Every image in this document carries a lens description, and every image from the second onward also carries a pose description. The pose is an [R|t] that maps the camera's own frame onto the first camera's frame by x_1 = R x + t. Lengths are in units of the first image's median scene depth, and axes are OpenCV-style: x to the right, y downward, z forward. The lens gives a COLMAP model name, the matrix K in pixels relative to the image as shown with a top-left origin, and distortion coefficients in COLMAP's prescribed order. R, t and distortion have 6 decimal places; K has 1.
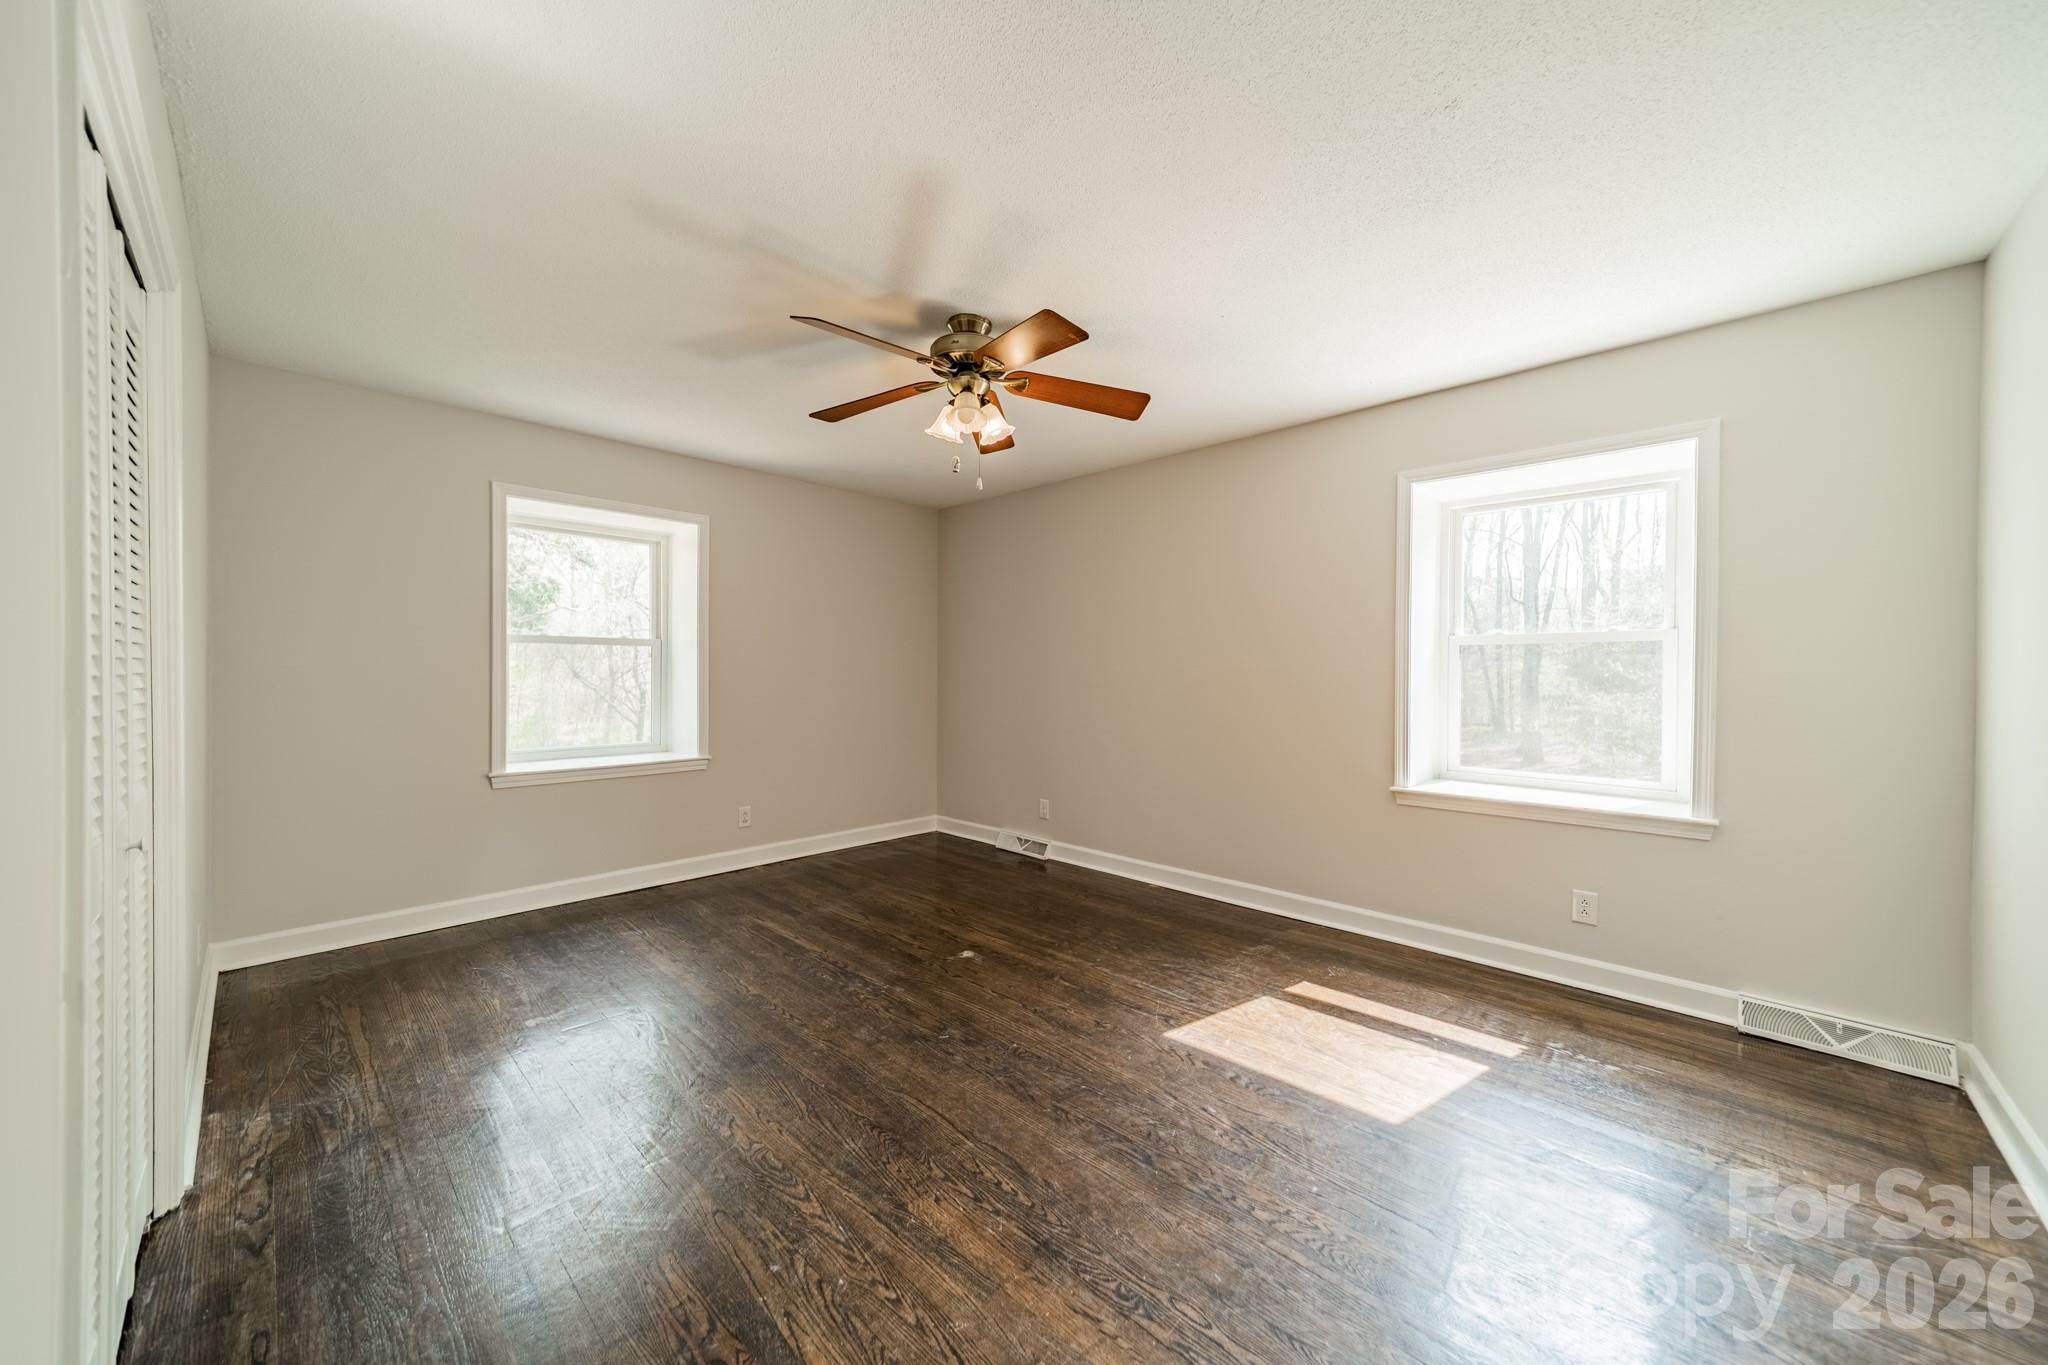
lens RADIAL K [[725.8, 0, 1029.1], [0, 725.8, 678.4], [0, 0, 1]] dist [0.007980, -0.000186]
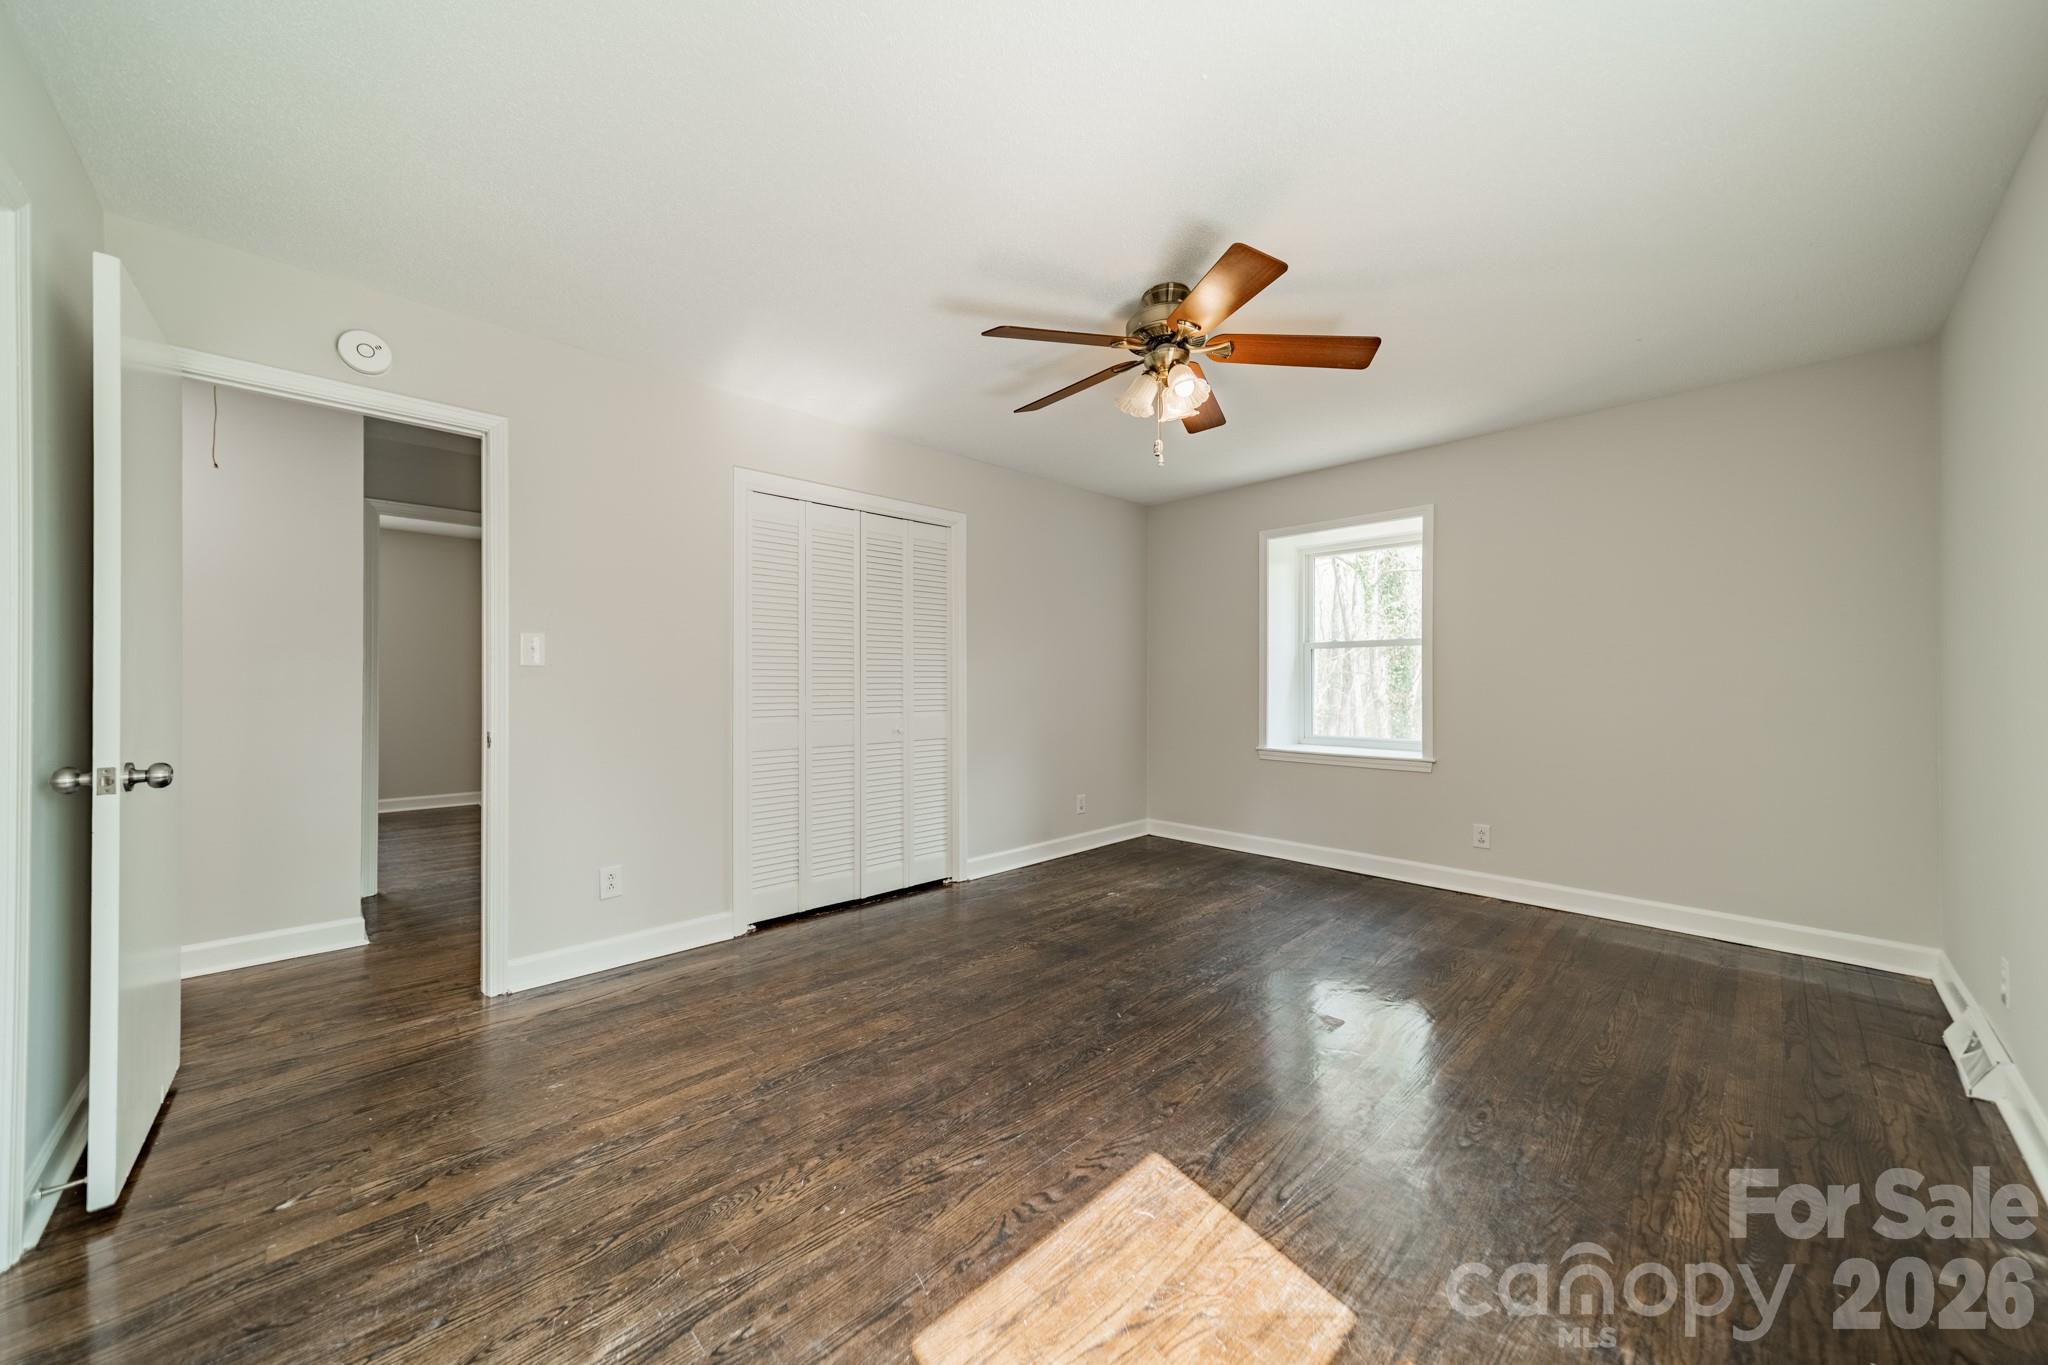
lens RADIAL K [[725.8, 0, 1029.1], [0, 725.8, 678.4], [0, 0, 1]] dist [0.007980, -0.000186]
pose [[-0.030817, -0.010674, -0.999468, 0.899602], [-0.009207, 0.999904, -0.010395, 0.026322], [0.999483, 0.008882, -0.030913, 0.876645]]
